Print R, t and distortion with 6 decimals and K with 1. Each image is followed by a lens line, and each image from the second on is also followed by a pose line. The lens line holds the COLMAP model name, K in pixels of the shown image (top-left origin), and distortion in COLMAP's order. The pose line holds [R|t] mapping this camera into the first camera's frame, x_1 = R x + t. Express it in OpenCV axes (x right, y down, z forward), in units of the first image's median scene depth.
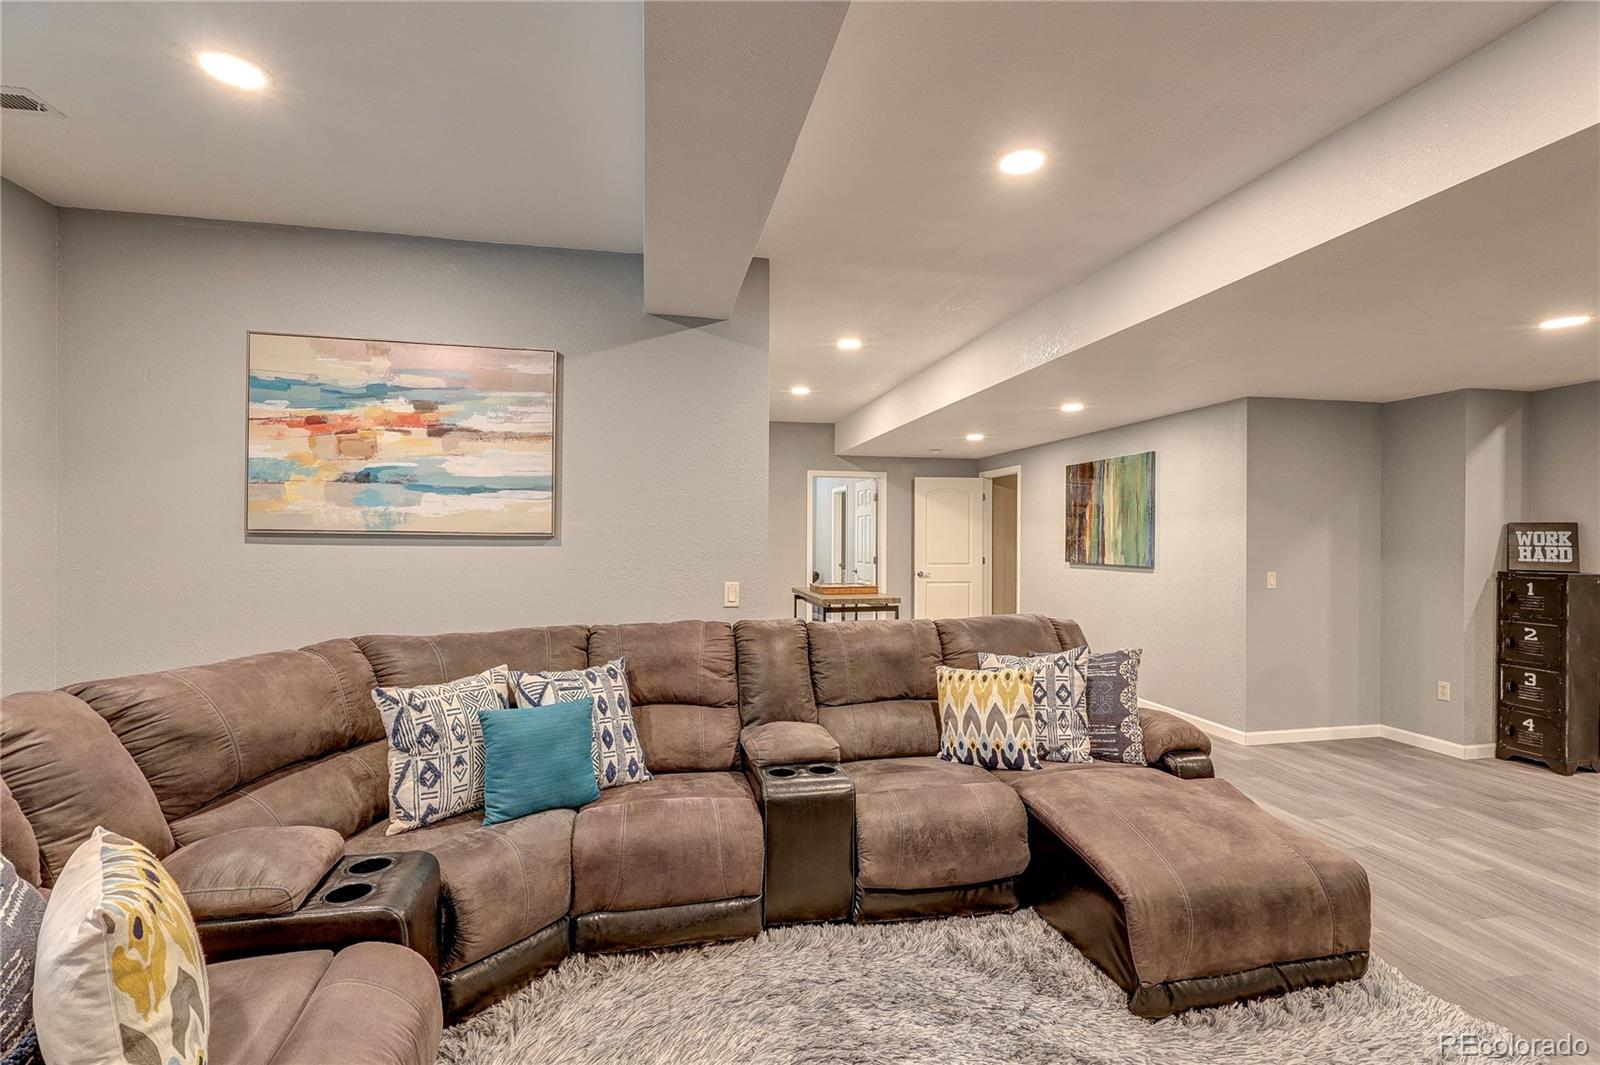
lens RADIAL K [[742.9, 0, 800.1], [0, 742.9, 535.2], [0, 0, 1]] dist [-0.003228, -0.000615]
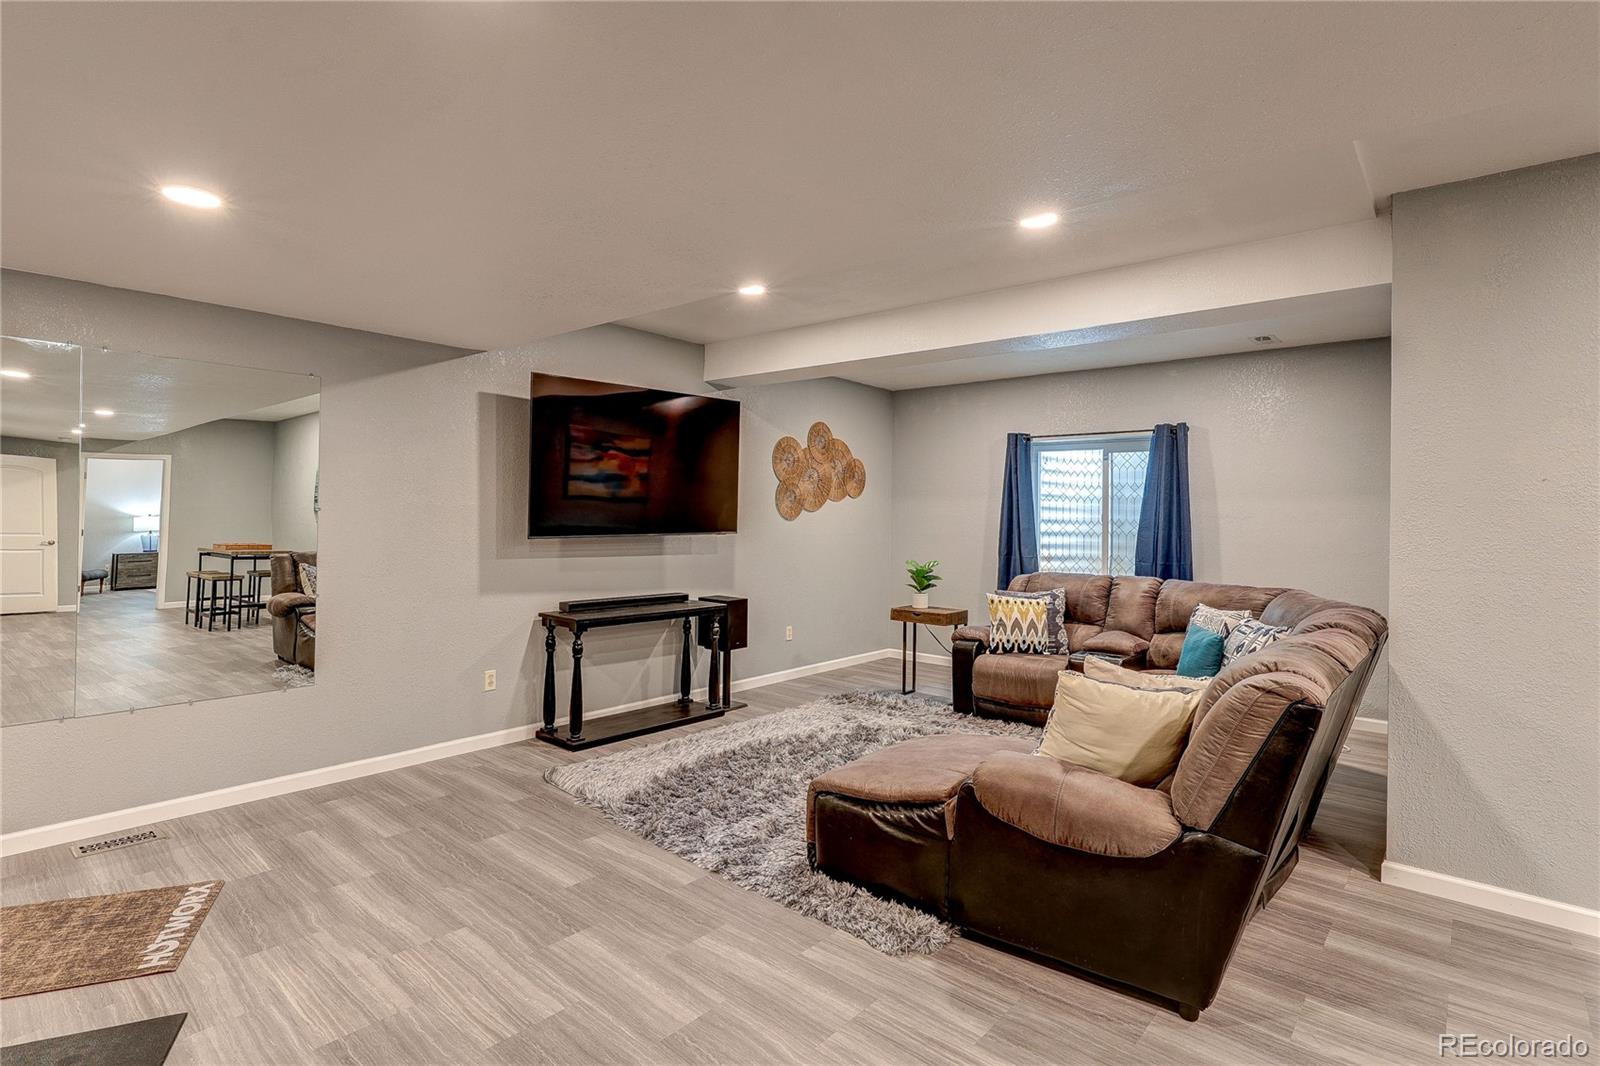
lens RADIAL K [[793.9, 0, 753.4], [0, 793.9, 516.8], [0, 0, 1]] dist [-0.002181, -0.000423]
pose [[-0.811512, -0.015939, -0.584118, 1.167117], [-0.016150, 0.999858, -0.004846, 0.007589], [0.584112, 0.005501, -0.811654, 1.450291]]
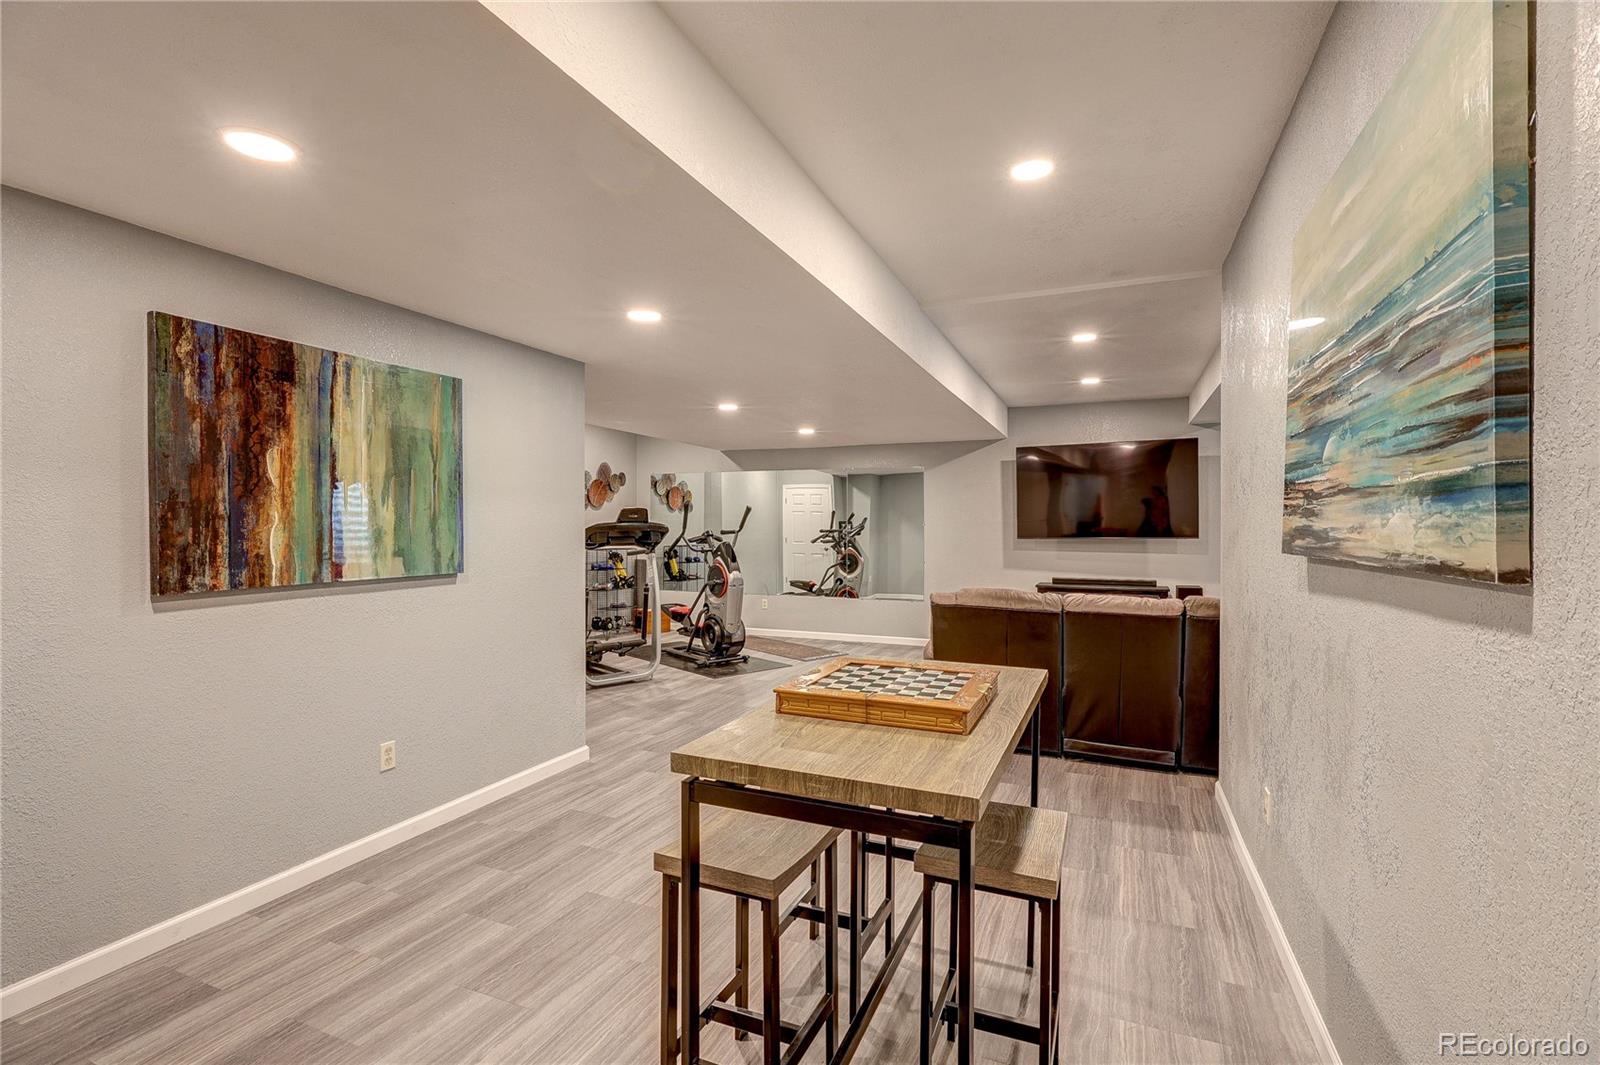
lens RADIAL K [[737.0, 0, 794.7], [0, 737.0, 529.0], [0, 0, 1]] dist [-0.000680, -0.000075]
pose [[-0.817543, -0.007775, 0.575815, -0.165356], [-0.005321, 0.999968, 0.005947, 0.004034], [-0.575843, 0.001797, -0.817558, 2.477476]]
